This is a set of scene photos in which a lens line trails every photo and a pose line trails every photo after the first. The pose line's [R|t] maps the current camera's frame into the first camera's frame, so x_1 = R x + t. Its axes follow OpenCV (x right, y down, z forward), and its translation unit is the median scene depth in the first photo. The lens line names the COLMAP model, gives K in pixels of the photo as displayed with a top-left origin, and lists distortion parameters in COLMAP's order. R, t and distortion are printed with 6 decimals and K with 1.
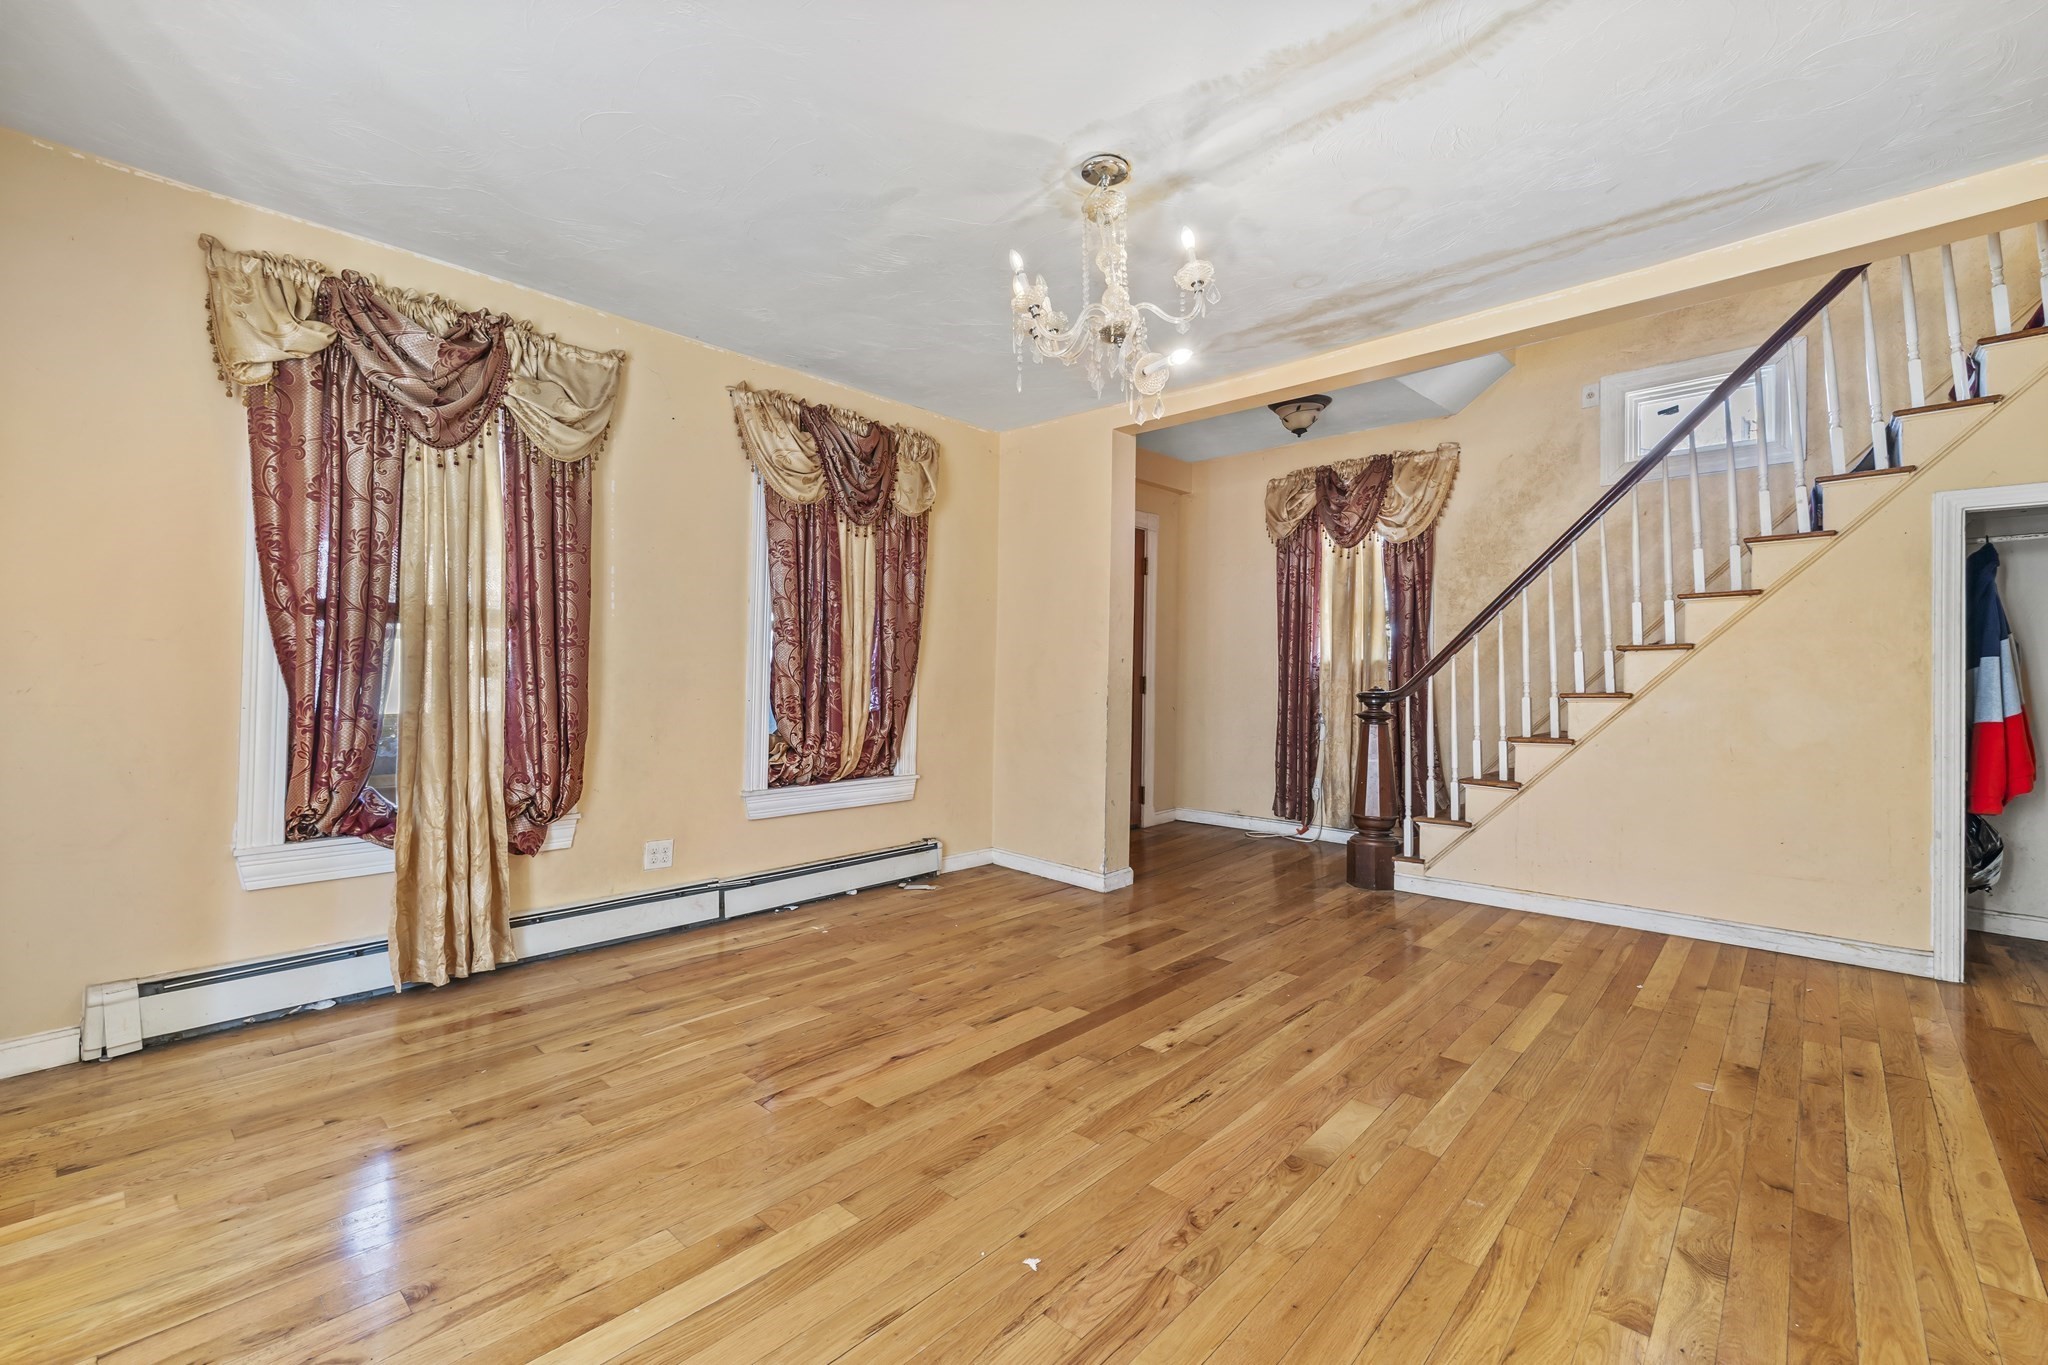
lens RADIAL K [[869.1, 0, 1020.1], [0, 869.1, 666.8], [0, 0, 1]] dist [0.002906, 0.000876]
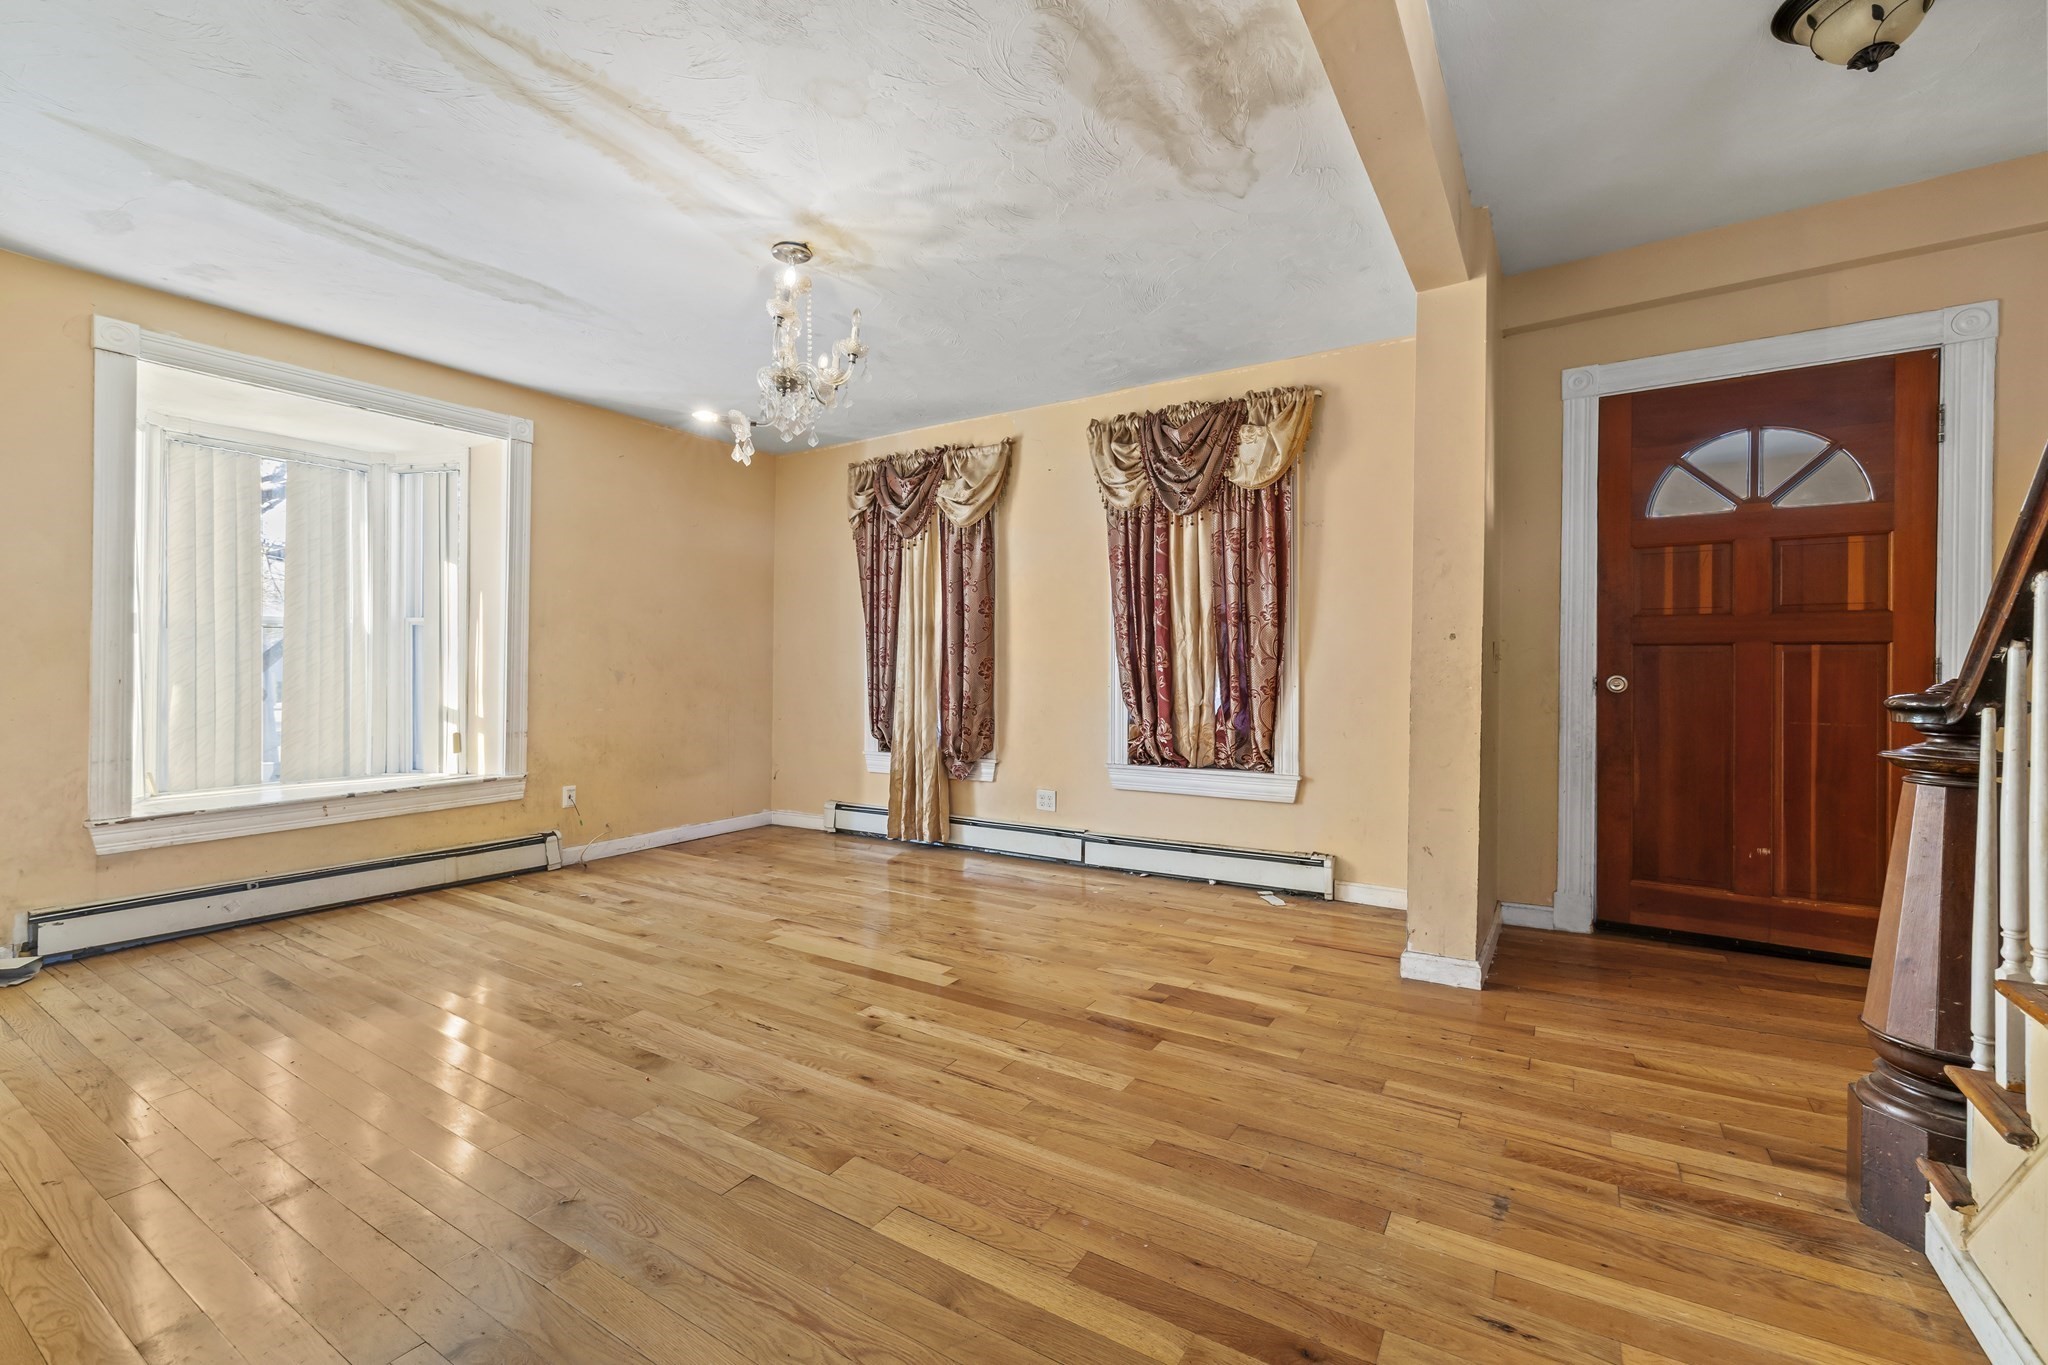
lens RADIAL K [[889.1, 0, 998.9], [0, 889.1, 654.5], [0, 0, 1]] dist [0.000074, -0.000356]
pose [[0.153493, -0.021566, -0.987914, 0.992625], [0.020214, 0.999621, -0.018681, 0.018619], [0.987943, -0.017102, 0.153871, 0.782009]]
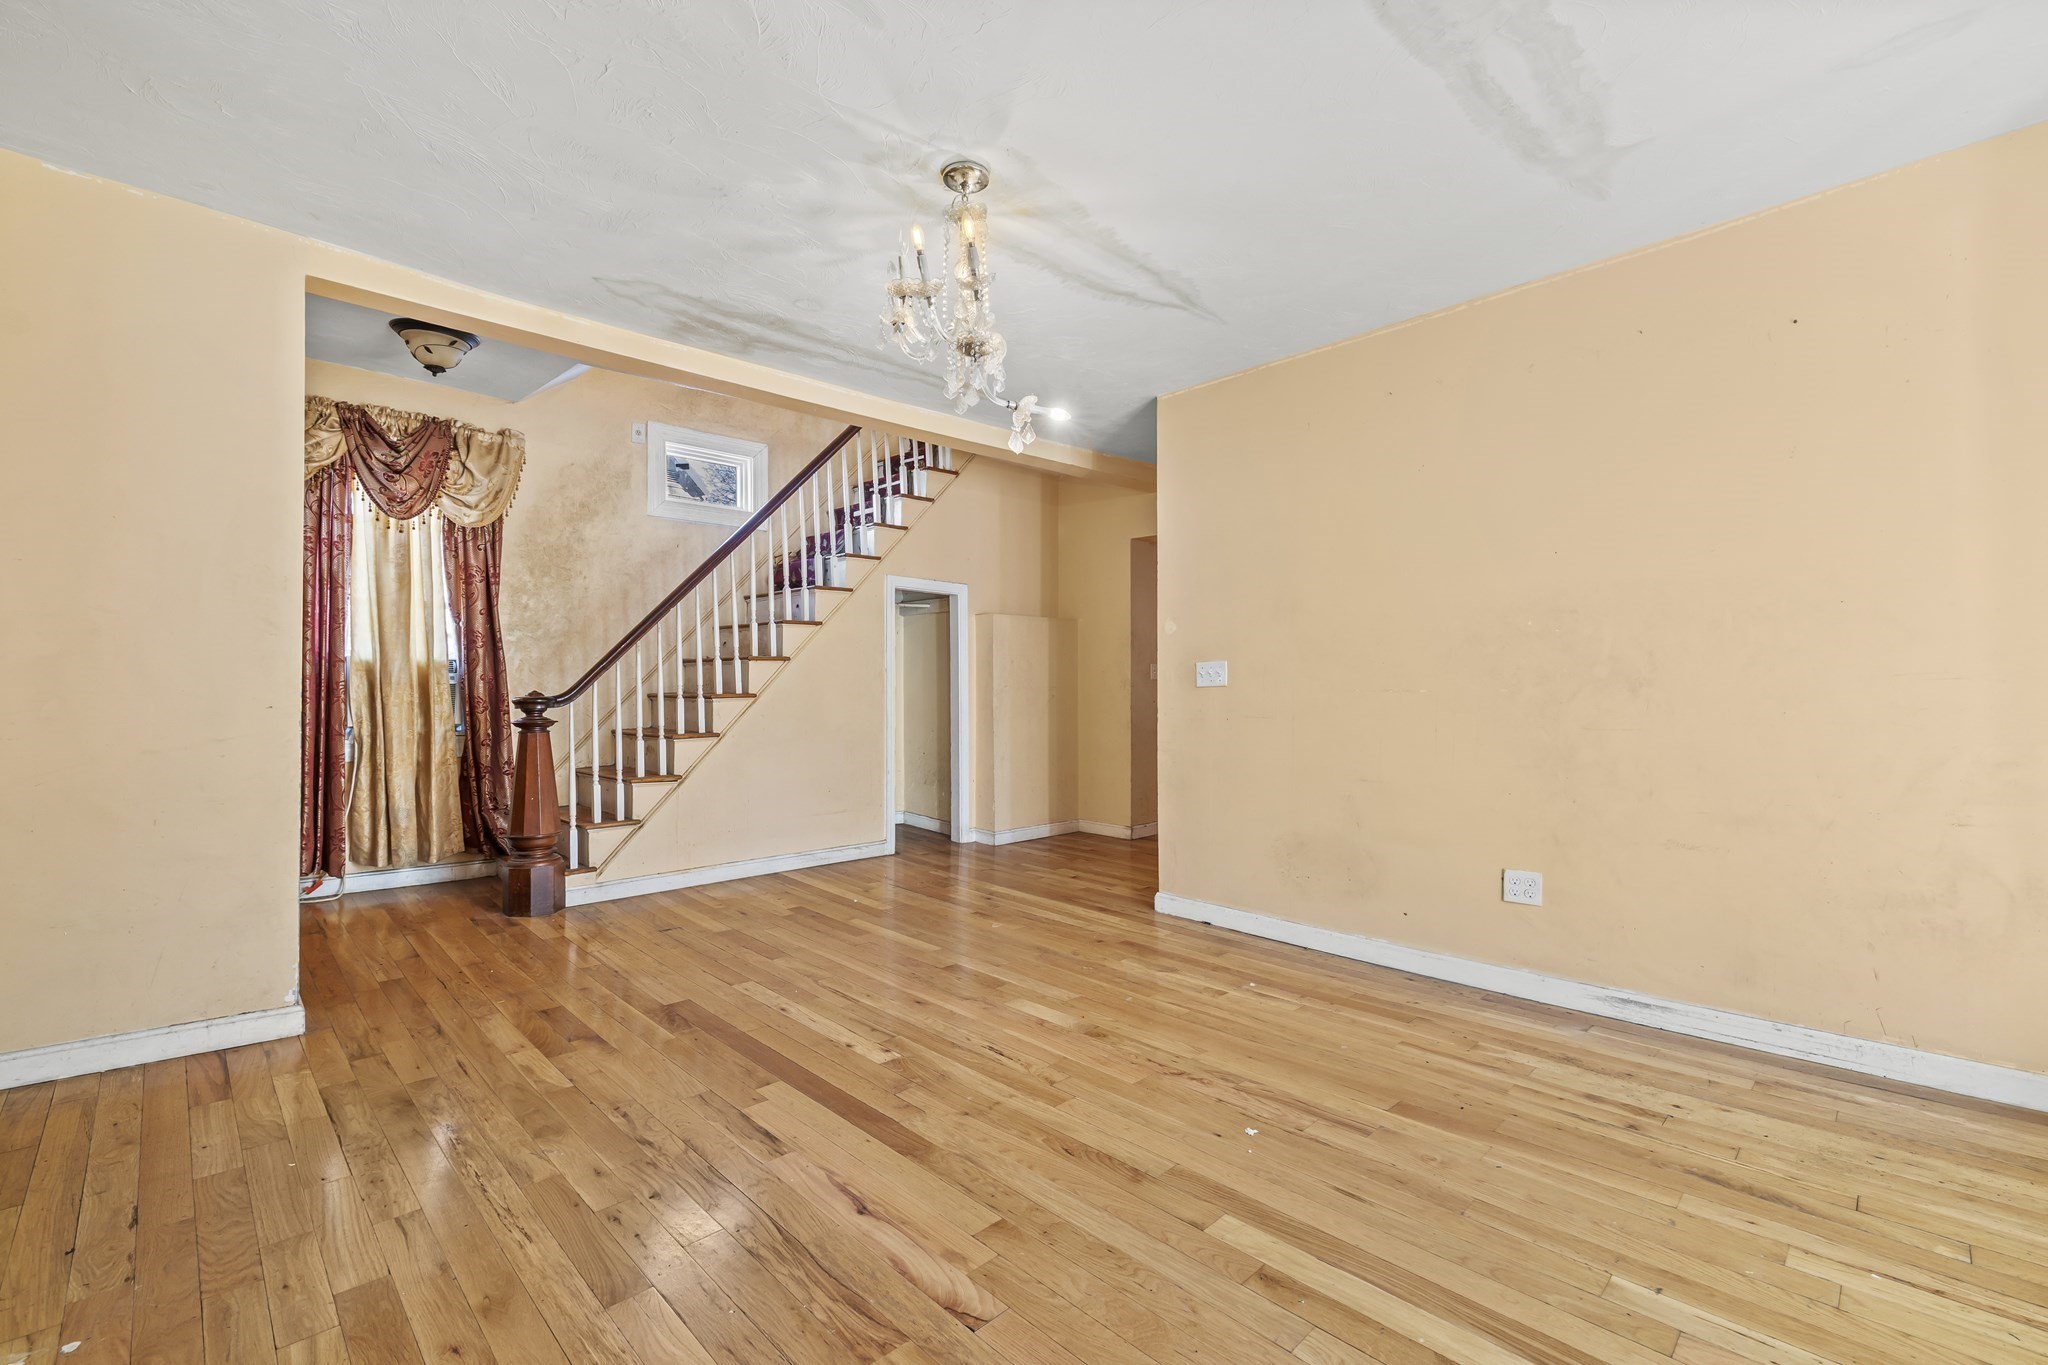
lens RADIAL K [[869.1, 0, 1012.0], [0, 869.1, 675.9], [0, 0, 1]] dist [0.002906, 0.000876]
pose [[0.063218, 0.006202, 0.997980, -0.646233], [-0.017160, 0.999840, -0.005127, 0.005224], [-0.997852, -0.016801, 0.063314, 0.629871]]
